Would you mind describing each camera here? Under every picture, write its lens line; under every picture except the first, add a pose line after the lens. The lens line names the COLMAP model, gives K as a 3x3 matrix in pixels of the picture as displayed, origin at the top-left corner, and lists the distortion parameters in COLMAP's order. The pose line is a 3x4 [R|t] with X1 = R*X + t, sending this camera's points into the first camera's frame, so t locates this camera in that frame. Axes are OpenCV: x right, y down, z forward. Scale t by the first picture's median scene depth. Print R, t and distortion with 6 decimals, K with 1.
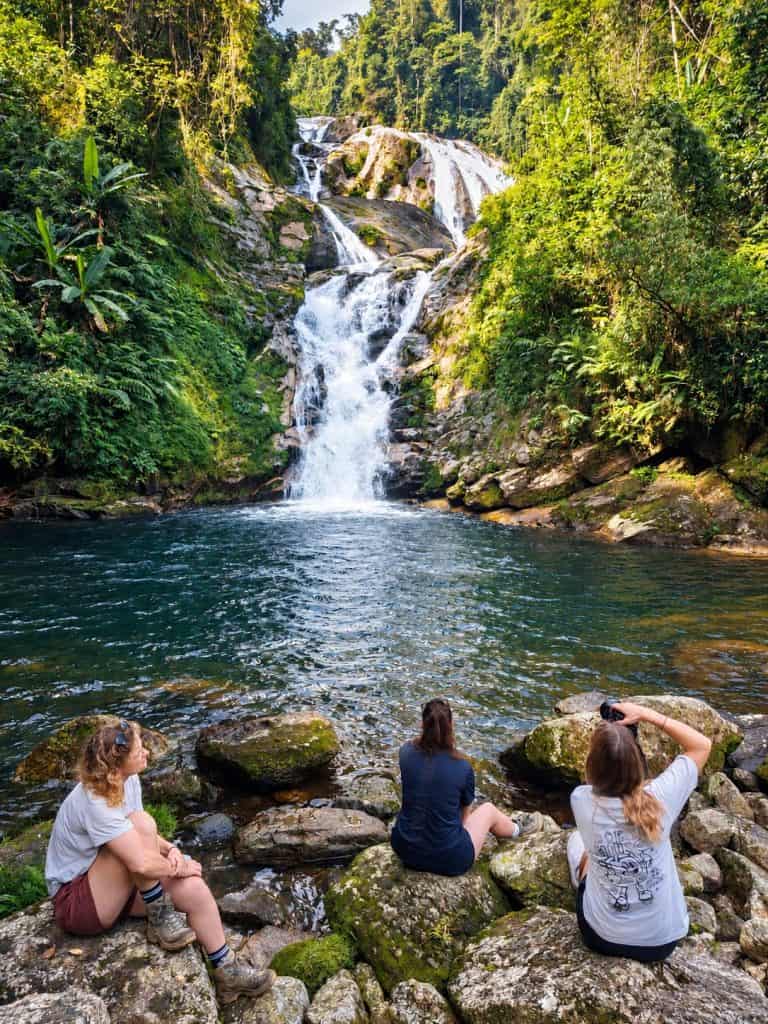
lens RADIAL K [[747.6, 0, 388.0], [0, 747.6, 518.2], [0, 0, 1]] dist [0.059109, -0.052832]
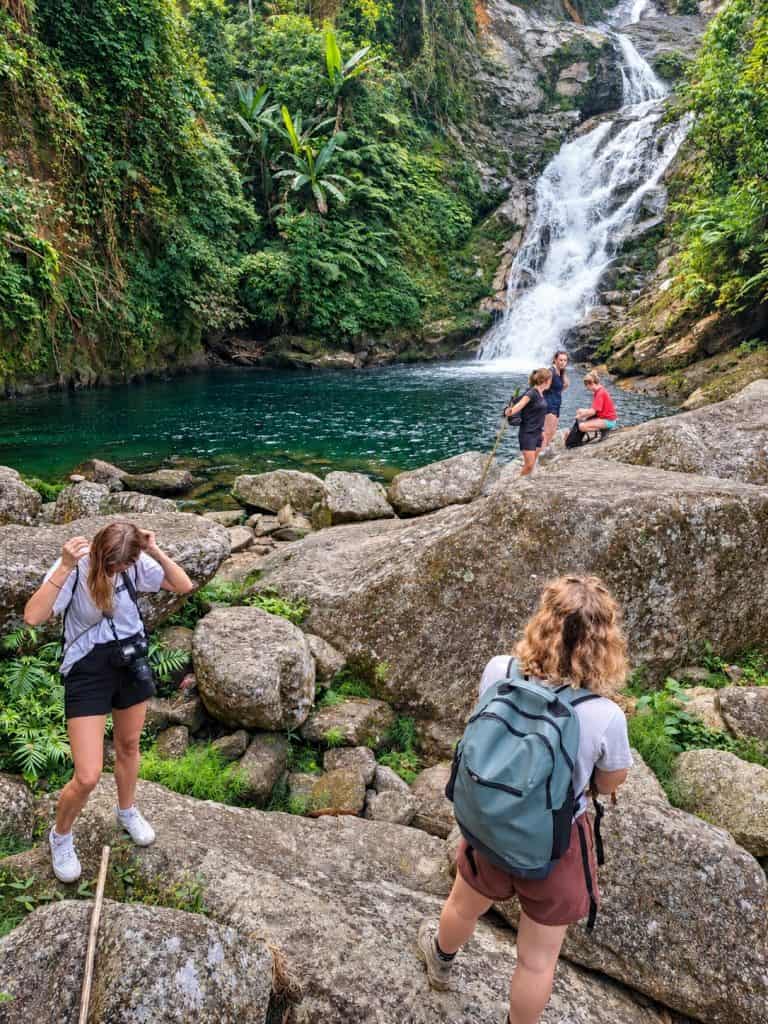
lens RADIAL K [[747.6, 0, 404.8], [0, 747.6, 519.7], [0, 0, 1]] dist [0.059109, -0.052832]
pose [[0.907895, 0.123108, -0.400712, 0.217968], [-0.044584, 0.978840, 0.199709, -0.007752], [0.416819, -0.163450, 0.894173, -0.088620]]
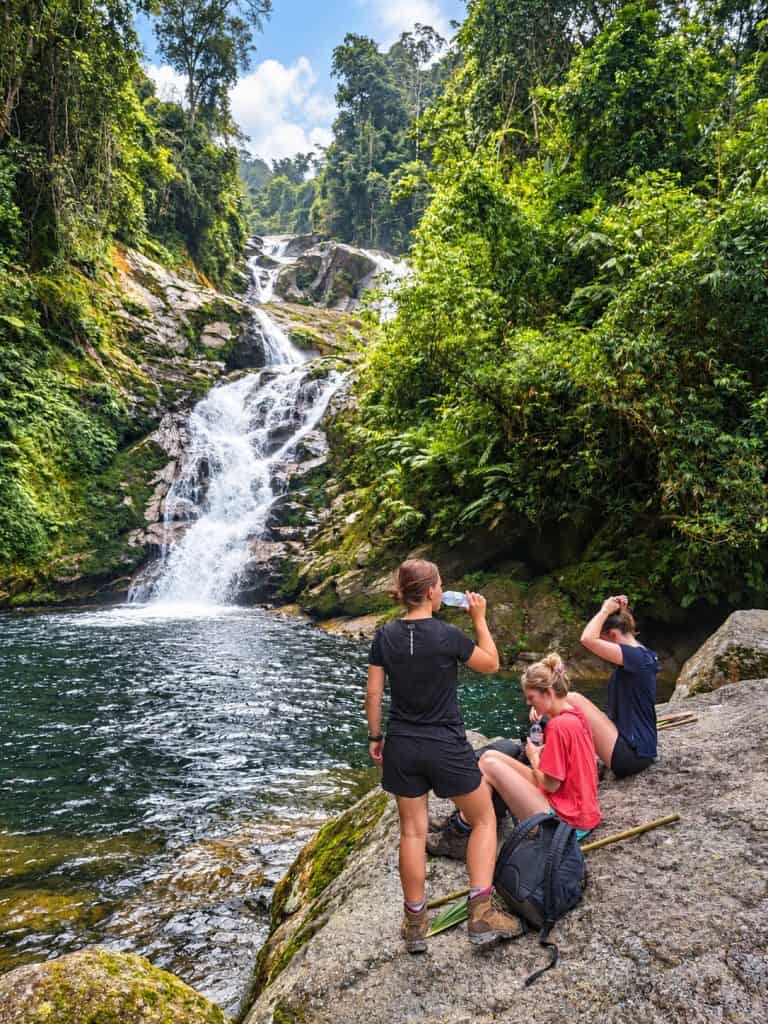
lens RADIAL K [[747.6, 0, 393.3], [0, 747.6, 528.1], [0, 0, 1]] dist [0.059109, -0.052832]
pose [[0.999351, 0.024813, 0.026117, 0.134820], [-0.021217, 0.991292, -0.129962, -0.001374], [-0.029114, 0.129324, 0.991175, 0.079295]]
